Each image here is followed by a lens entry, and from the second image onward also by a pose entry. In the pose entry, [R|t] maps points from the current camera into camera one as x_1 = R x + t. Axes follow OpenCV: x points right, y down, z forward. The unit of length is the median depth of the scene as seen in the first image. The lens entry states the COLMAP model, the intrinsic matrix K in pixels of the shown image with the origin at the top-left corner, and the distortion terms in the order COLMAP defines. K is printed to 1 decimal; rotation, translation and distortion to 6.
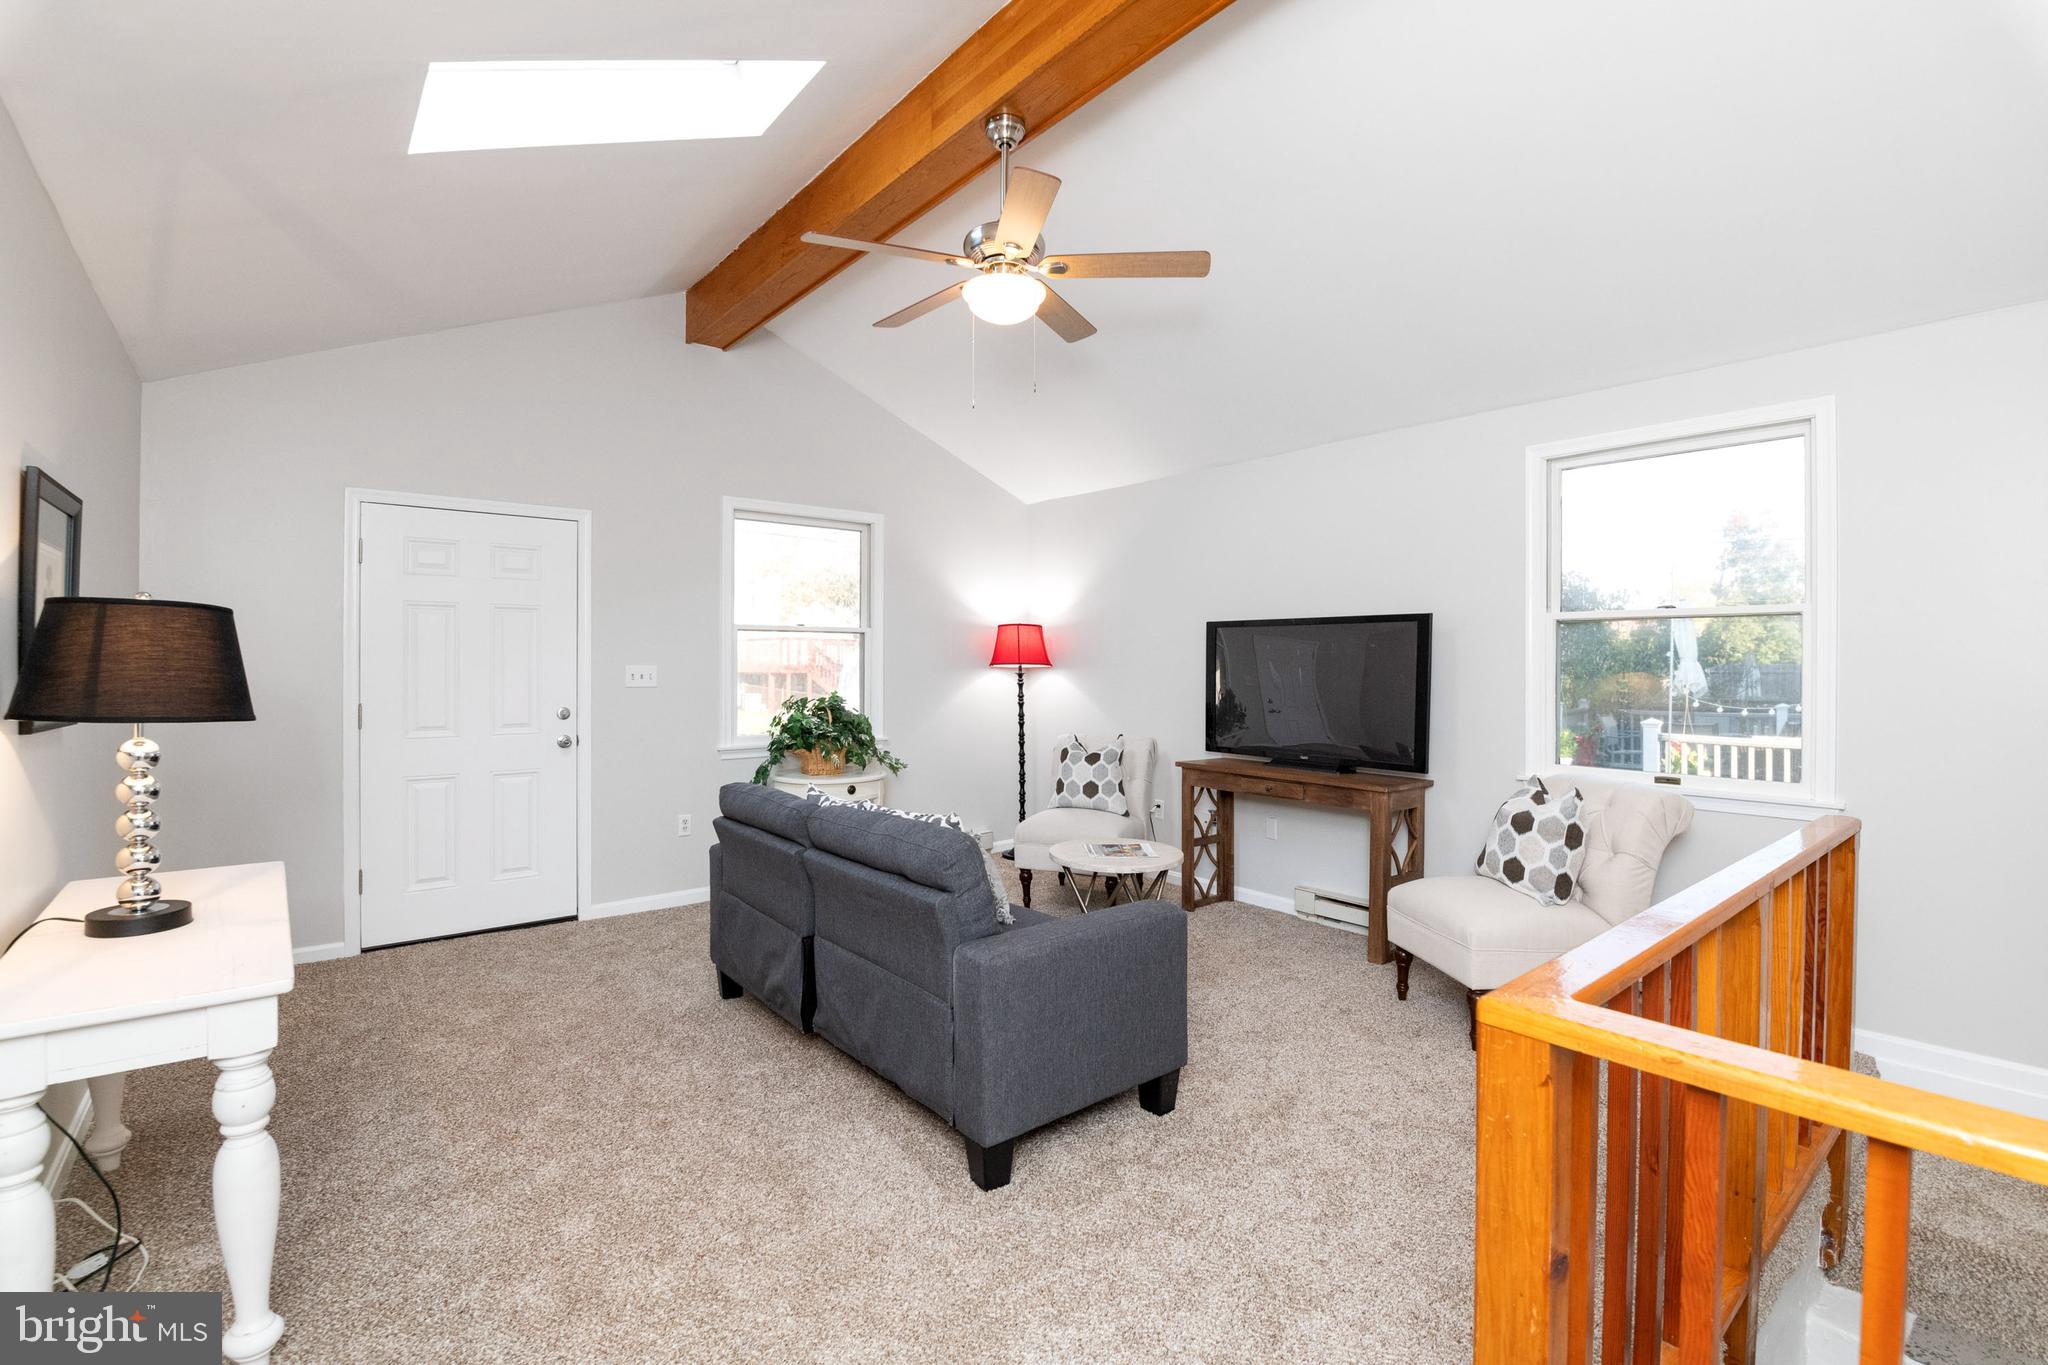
lens RADIAL K [[901.6, 0, 1023.5], [0, 901.6, 668.6], [0, 0, 1]] dist [-0.022758, 0.000099]
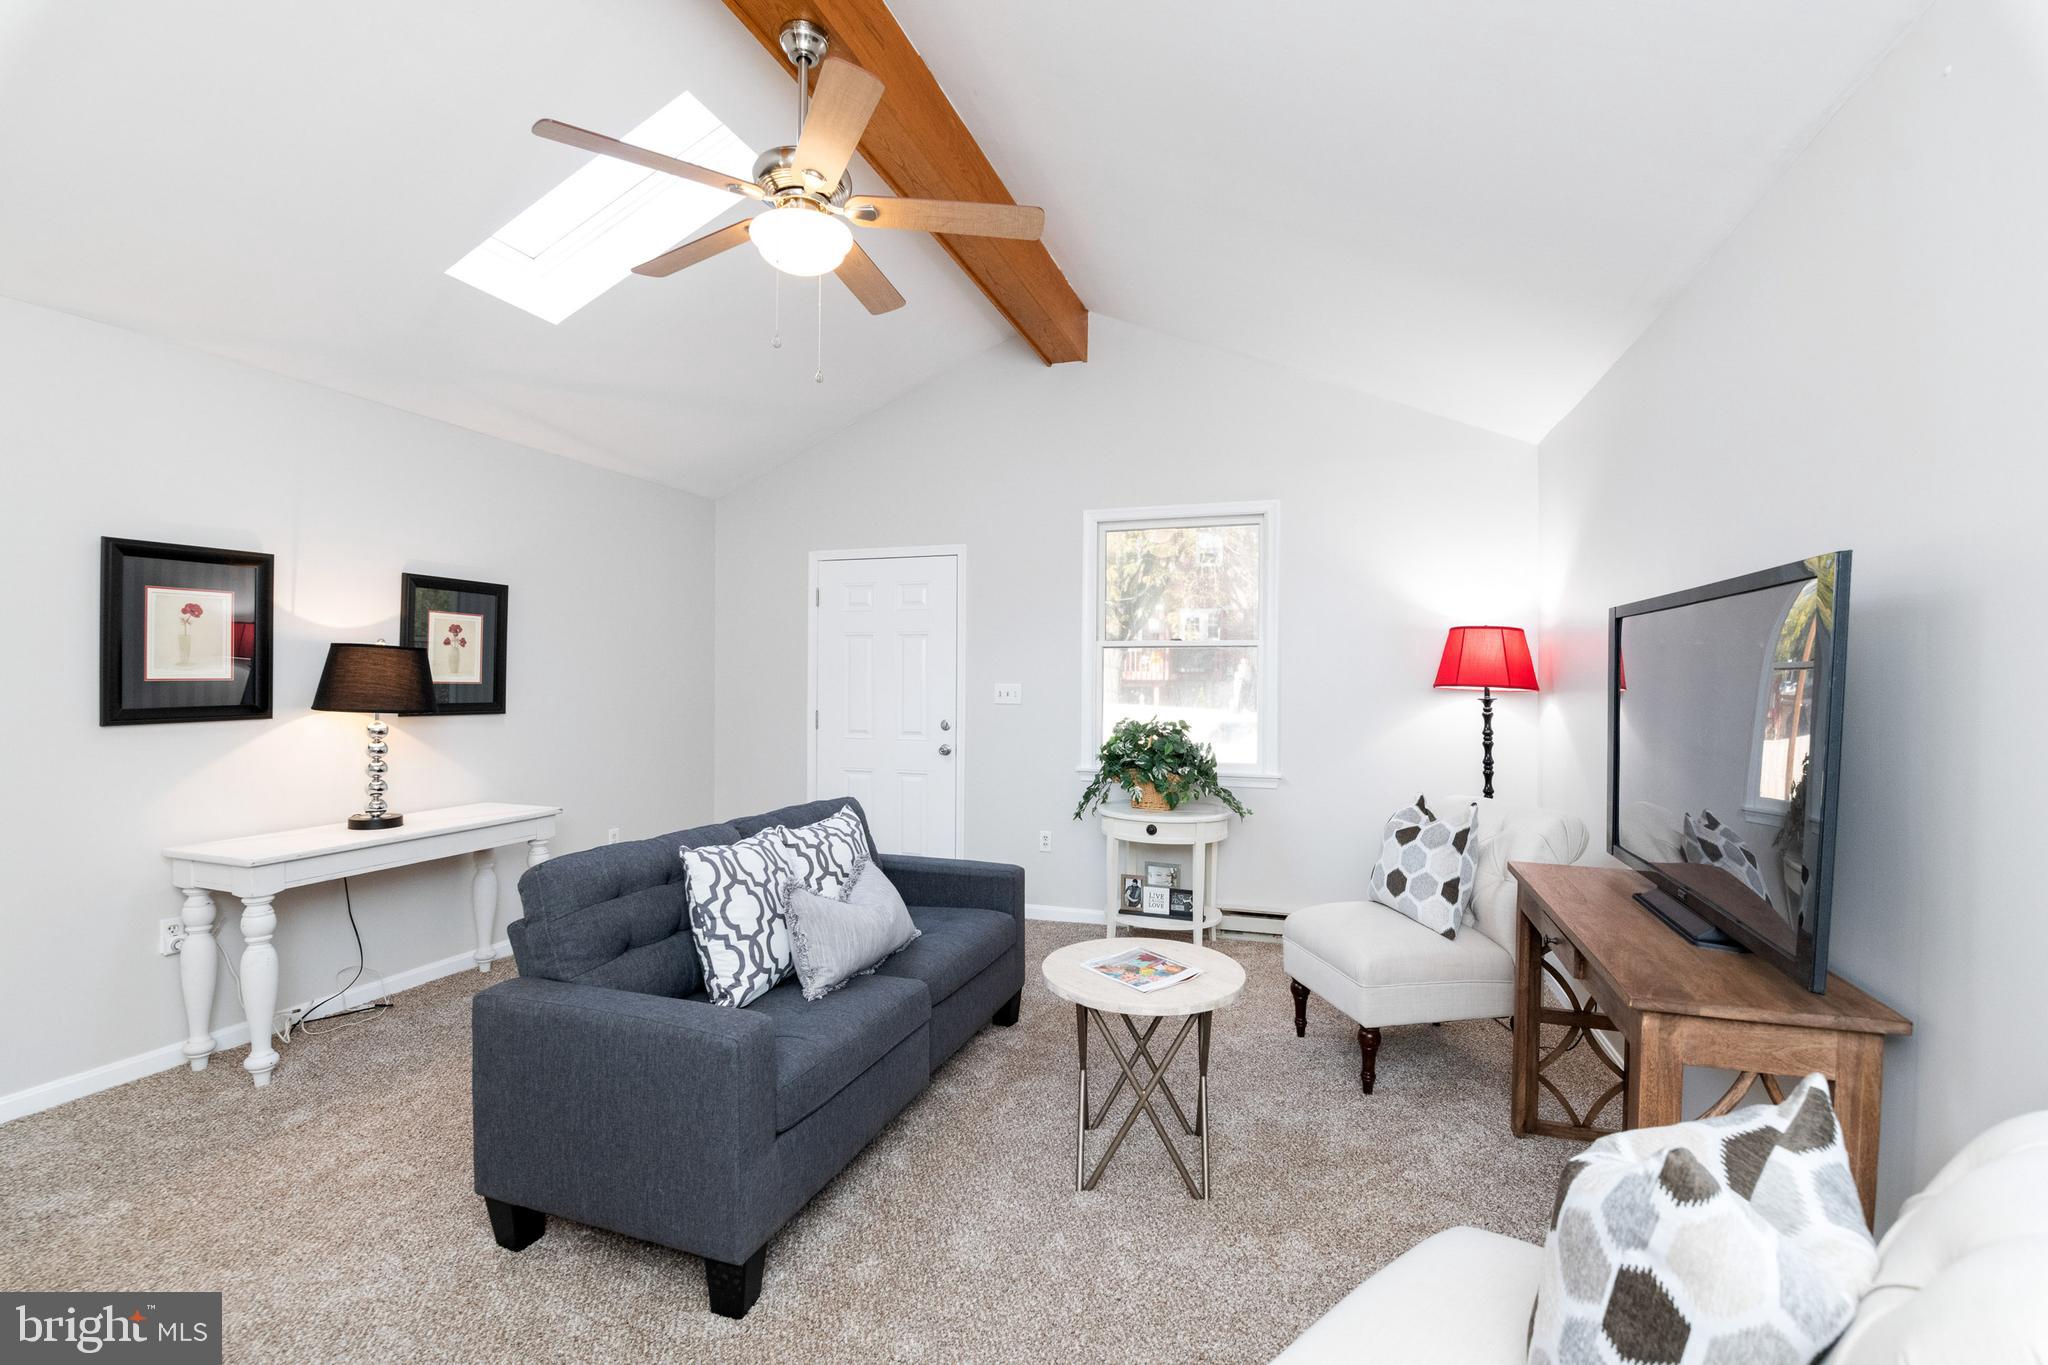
lens RADIAL K [[894.3, 0, 1024.0], [0, 894.3, 682.5], [0, 0, 1]] dist [-0.025943, -0.000249]
pose [[0.531046, 0.004719, -0.847330, 0.470086], [-0.010948, 0.999939, -0.001292, -0.003434], [0.847272, 0.009962, 0.531065, 0.446938]]
